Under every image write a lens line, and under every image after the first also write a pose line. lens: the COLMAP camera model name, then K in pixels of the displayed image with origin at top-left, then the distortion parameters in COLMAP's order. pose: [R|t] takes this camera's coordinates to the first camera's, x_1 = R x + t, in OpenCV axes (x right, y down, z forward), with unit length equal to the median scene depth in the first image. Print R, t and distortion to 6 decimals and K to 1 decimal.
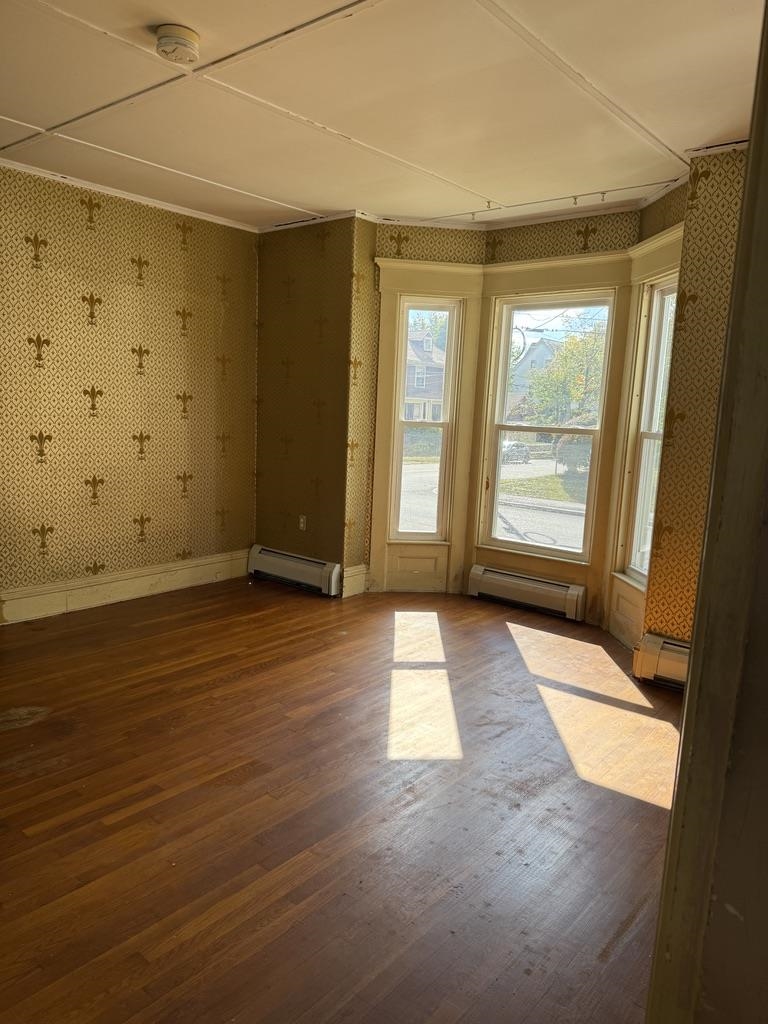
lens RADIAL K [[722.6, 0, 382.0], [0, 722.6, 514.0], [0, 0, 1]] dist [0.086315, -0.106596]
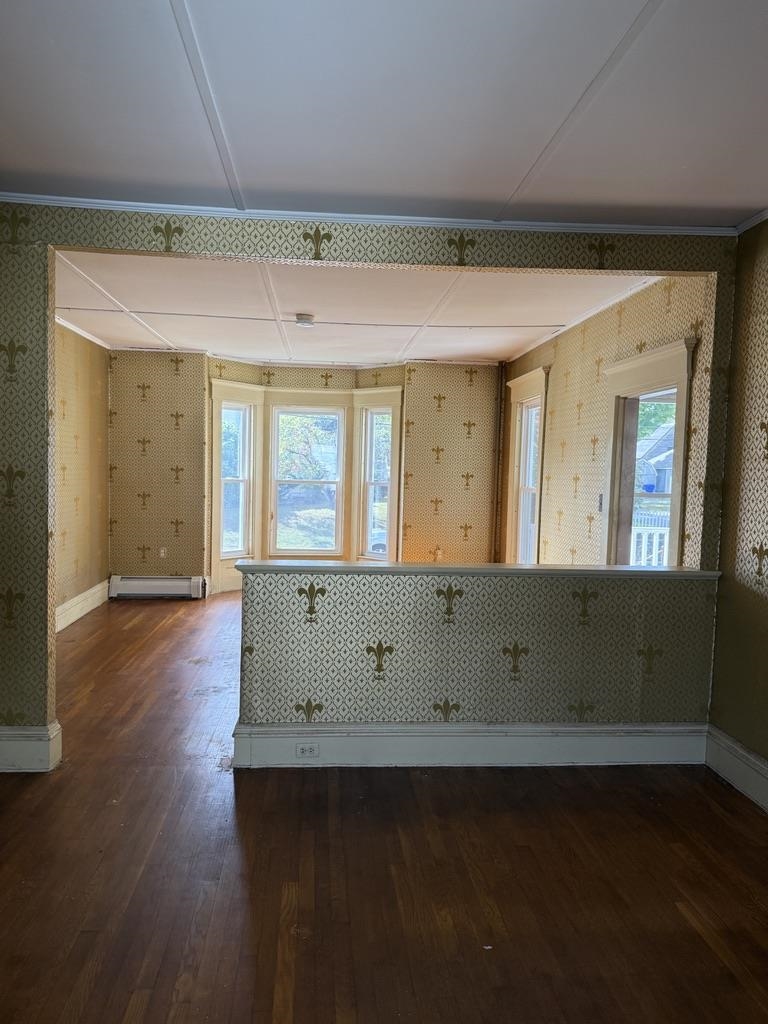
lens RADIAL K [[722.6, 0, 382.0], [0, 722.6, 514.0], [0, 0, 1]] dist [0.086315, -0.106596]
pose [[0.712578, -0.068386, 0.698253, -0.836096], [0.112629, 0.993481, -0.017639, 0.010257], [-0.692494, 0.091213, 0.715634, -0.347668]]
